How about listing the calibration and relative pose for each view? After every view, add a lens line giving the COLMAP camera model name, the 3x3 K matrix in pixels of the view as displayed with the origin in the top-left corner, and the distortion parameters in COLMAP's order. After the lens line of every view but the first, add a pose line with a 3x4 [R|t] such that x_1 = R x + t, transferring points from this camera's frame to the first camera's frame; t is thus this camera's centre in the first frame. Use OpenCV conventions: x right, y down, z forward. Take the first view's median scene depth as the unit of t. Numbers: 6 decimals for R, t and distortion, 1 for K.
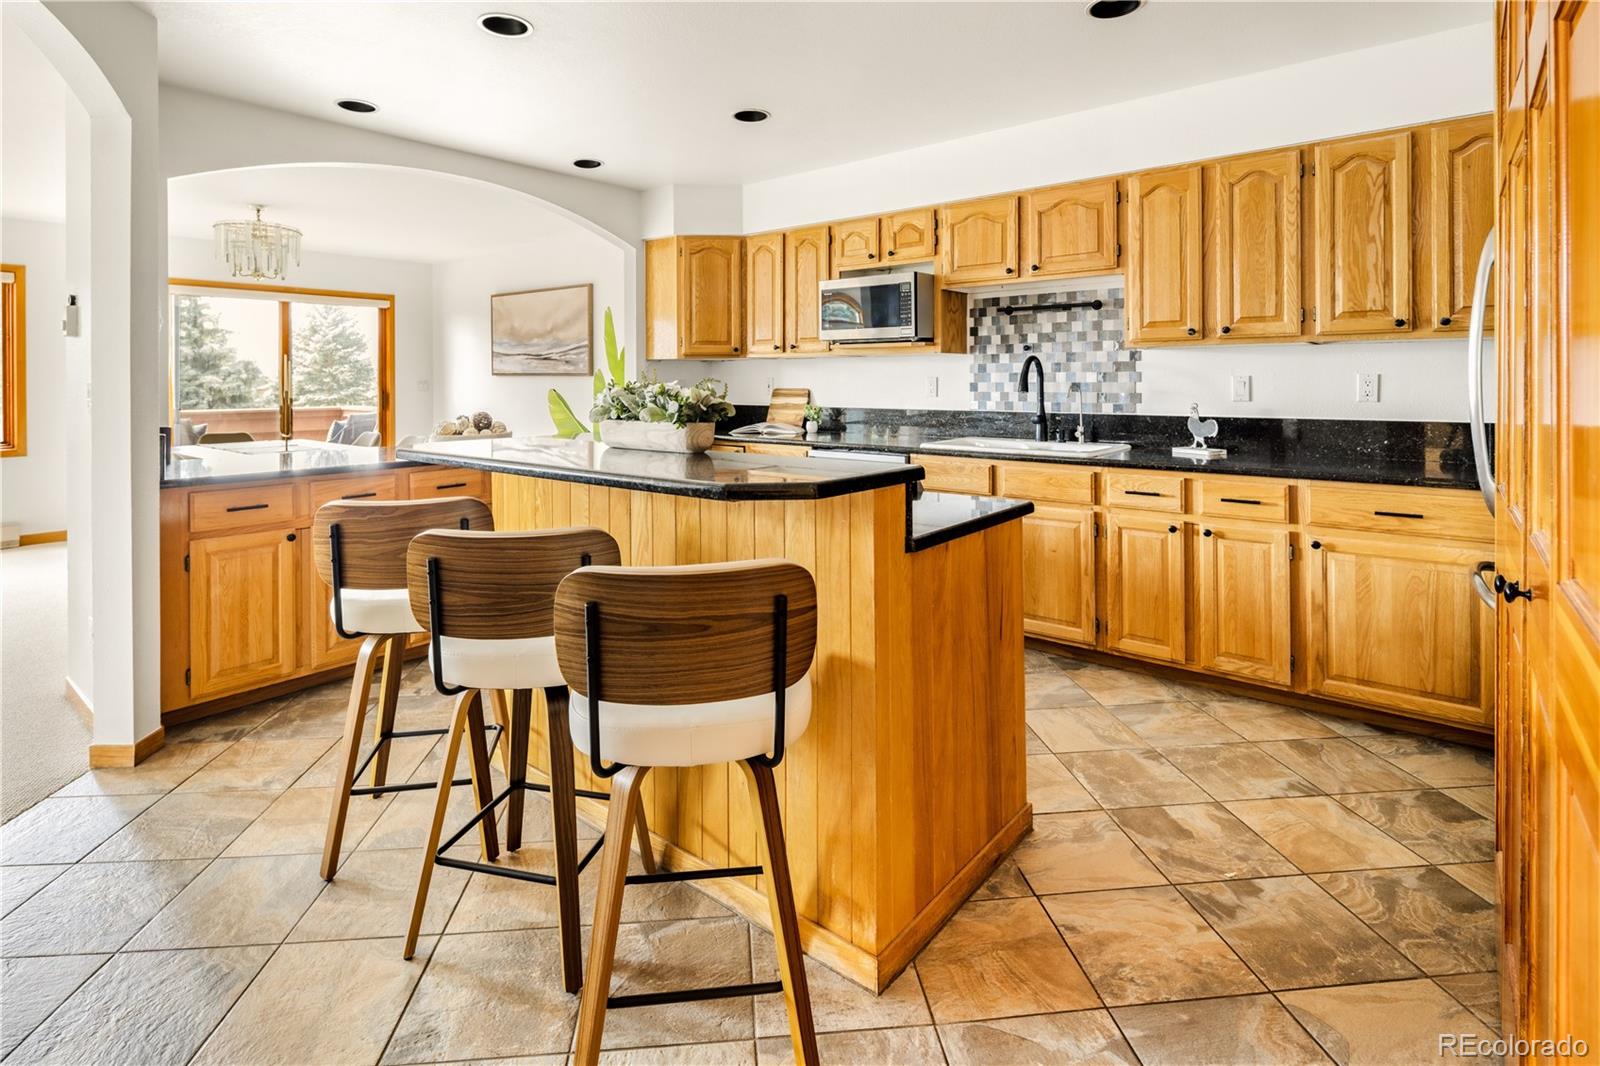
lens RADIAL K [[776.5, 0, 804.7], [0, 776.5, 382.1], [0, 0, 1]] dist [0.000357, -0.002169]
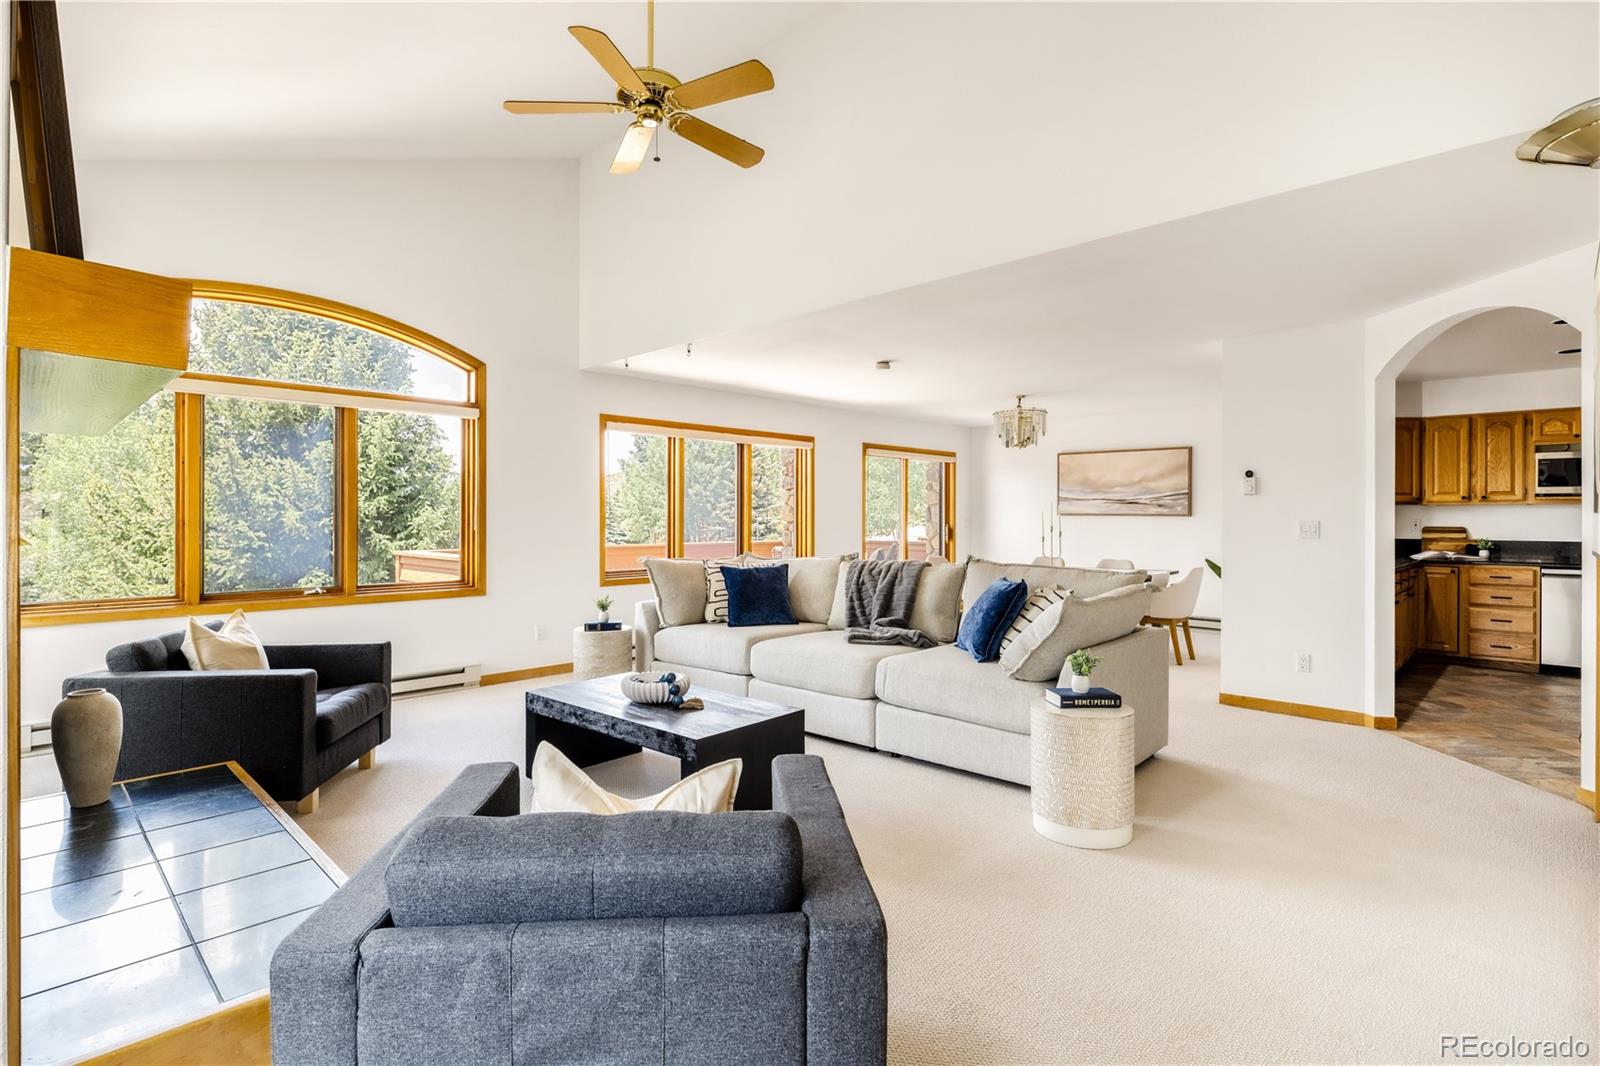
lens RADIAL K [[774.9, 0, 797.2], [0, 774.9, 513.3], [0, 0, 1]] dist [0.003625, -0.003974]
pose [[0.995722, 0.005389, -0.092244, -1.217431], [-0.006204, 0.999944, -0.008547, 0.003532], [0.092193, 0.009083, 0.995700, -0.561516]]
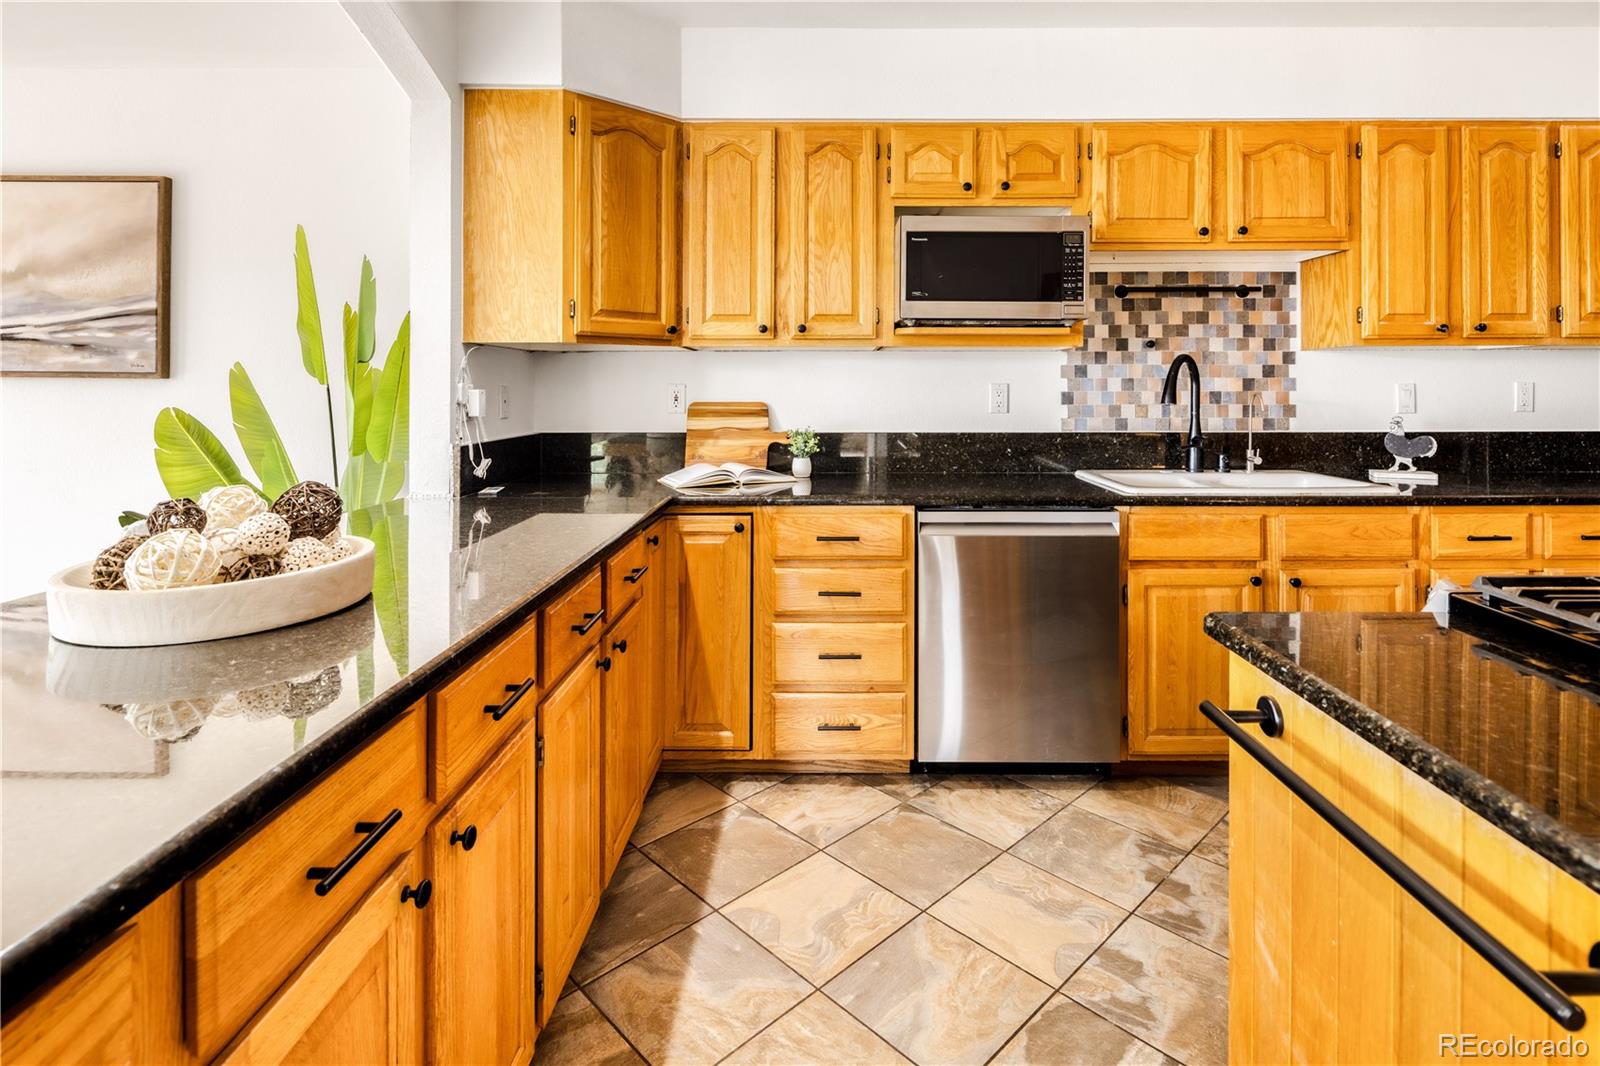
lens RADIAL K [[795.8, 0, 820.5], [0, 795.8, 387.9], [0, 0, 1]] dist [0.001416, -0.001165]
pose [[0.779224, 0.005219, 0.626724, -0.397910], [0.000596, 0.999959, -0.009067, 0.003396], [-0.626746, 0.007438, 0.779188, 0.579087]]
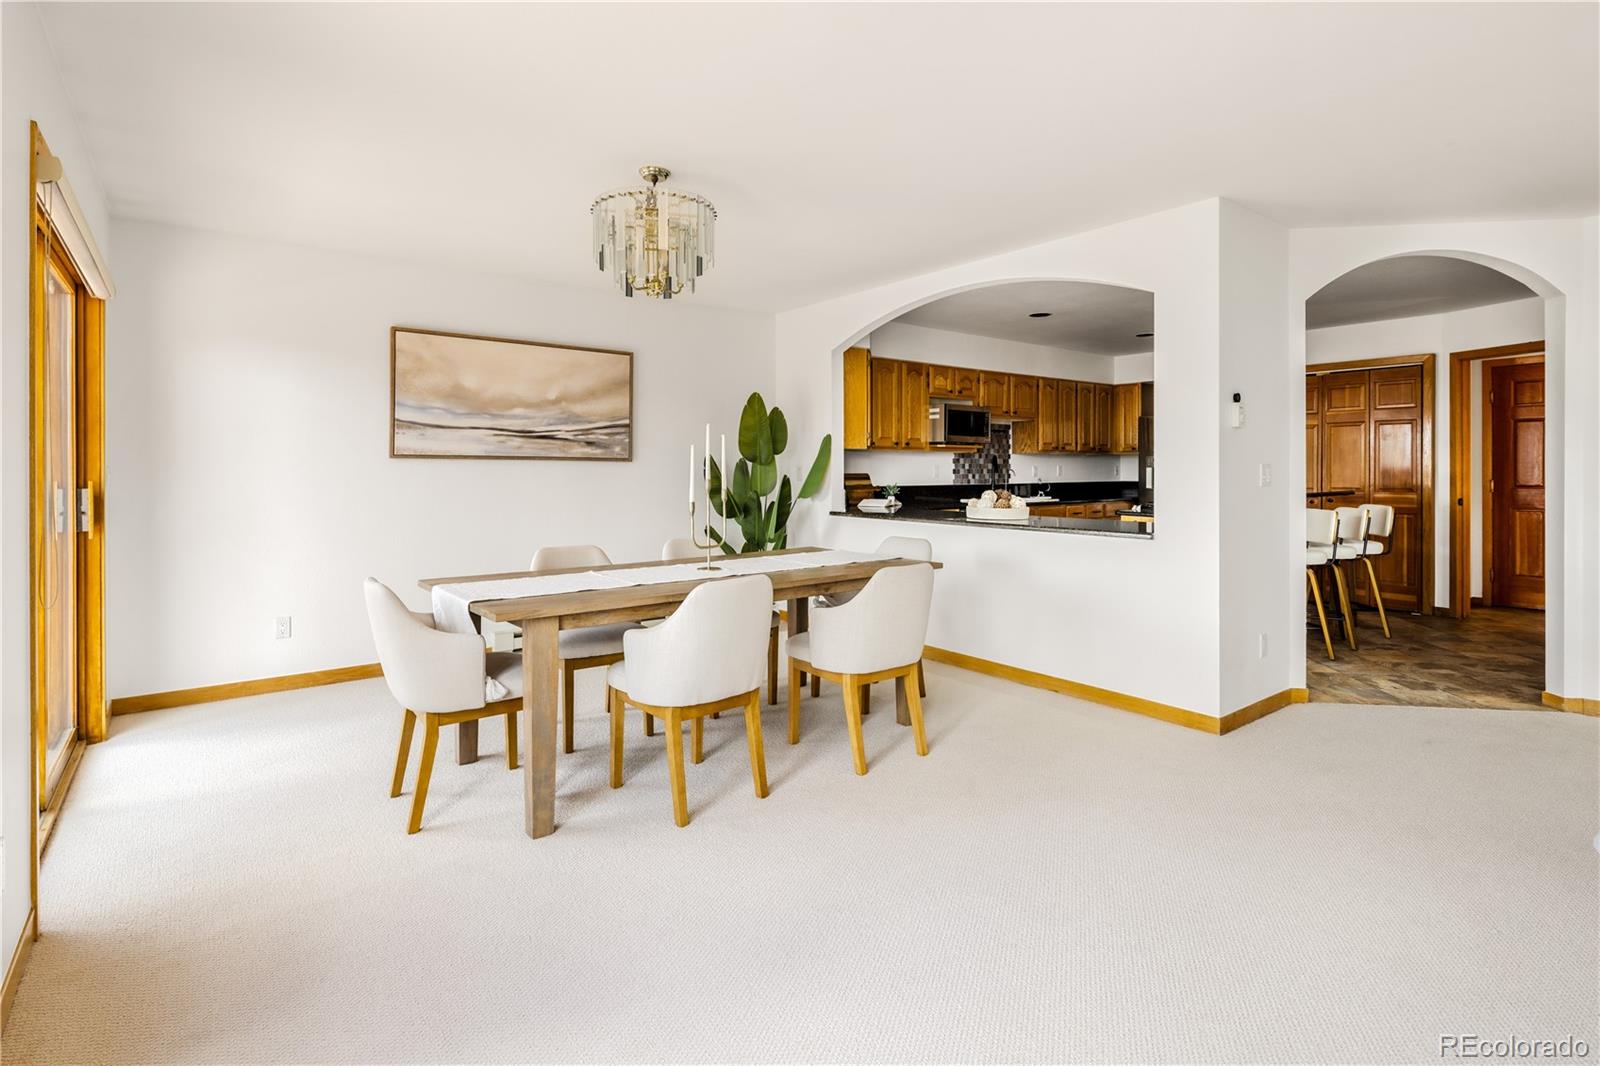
lens RADIAL K [[776.5, 0, 794.1], [0, 776.5, 473.8], [0, 0, 1]] dist [0.000357, -0.002169]
pose [[0.238280, -0.001507, 0.971195, -1.566161], [0.004589, 0.999989, 0.000426, 0.008952], [-0.971186, 0.004356, 0.238284, 0.927050]]
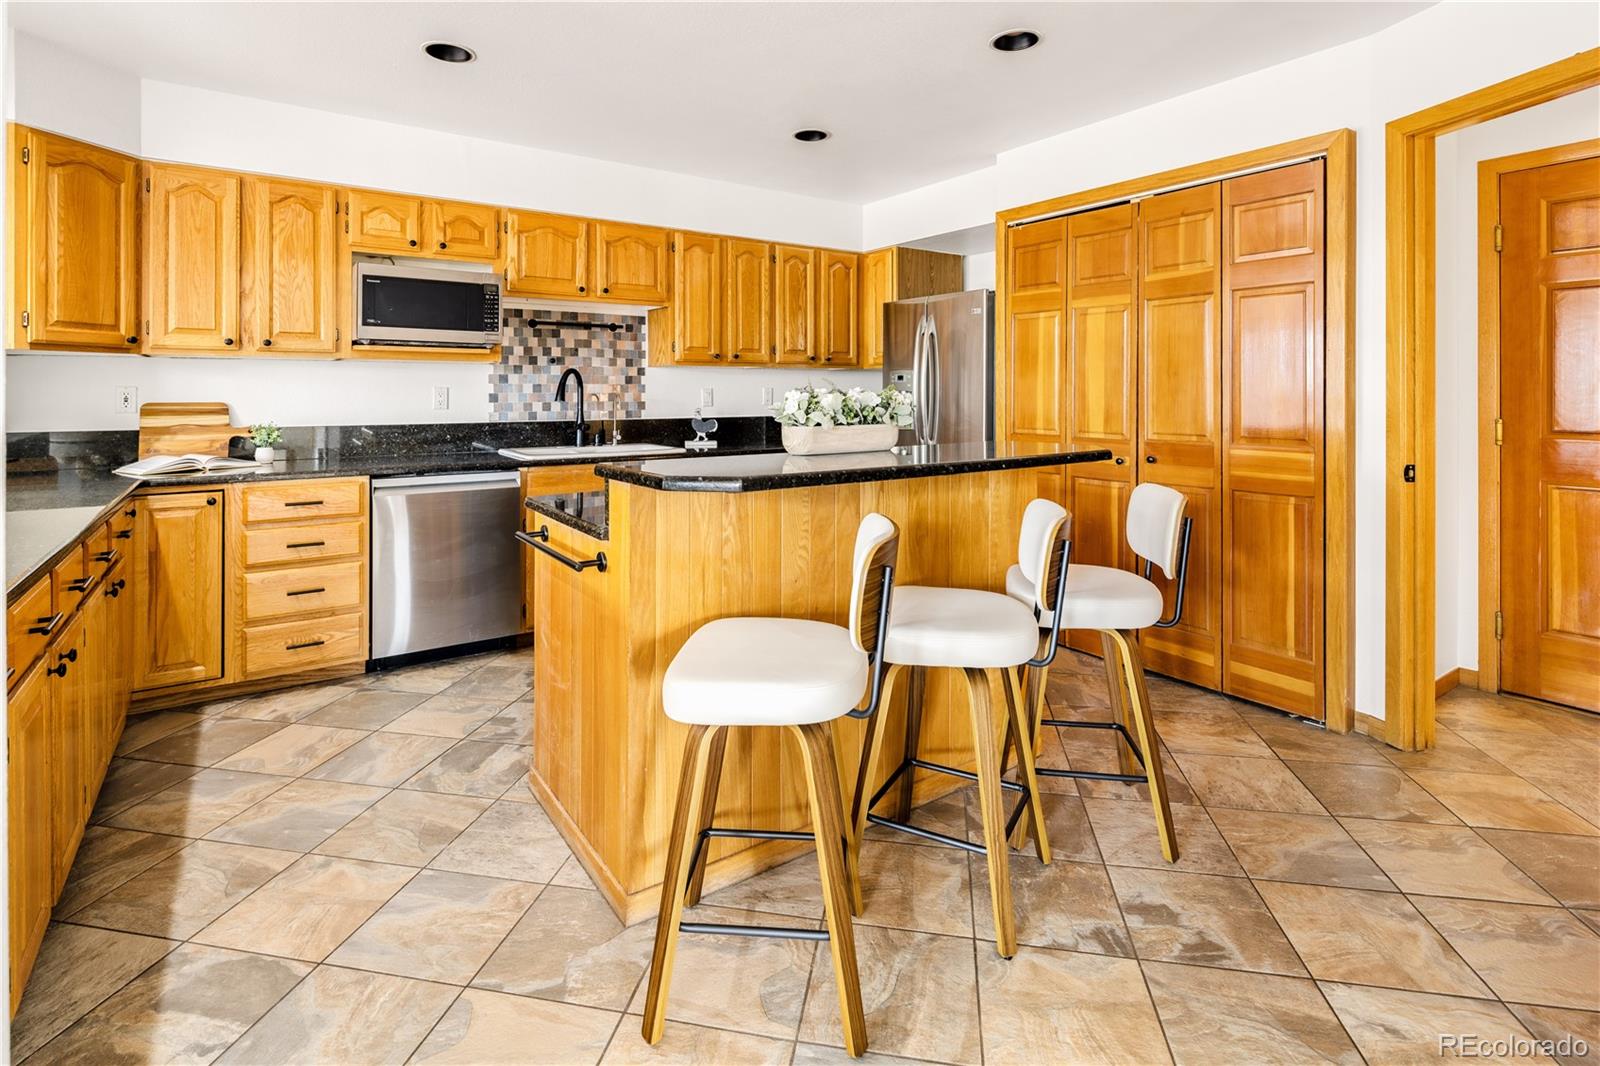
lens RADIAL K [[774.9, 0, 788.0], [0, 774.9, 395.1], [0, 0, 1]] dist [0.003625, -0.003974]
pose [[0.280680, 0.000184, 0.959801, -0.602919], [0.003461, 0.999993, -0.001204, 0.005117], [-0.959795, 0.003660, 0.280678, 0.373158]]
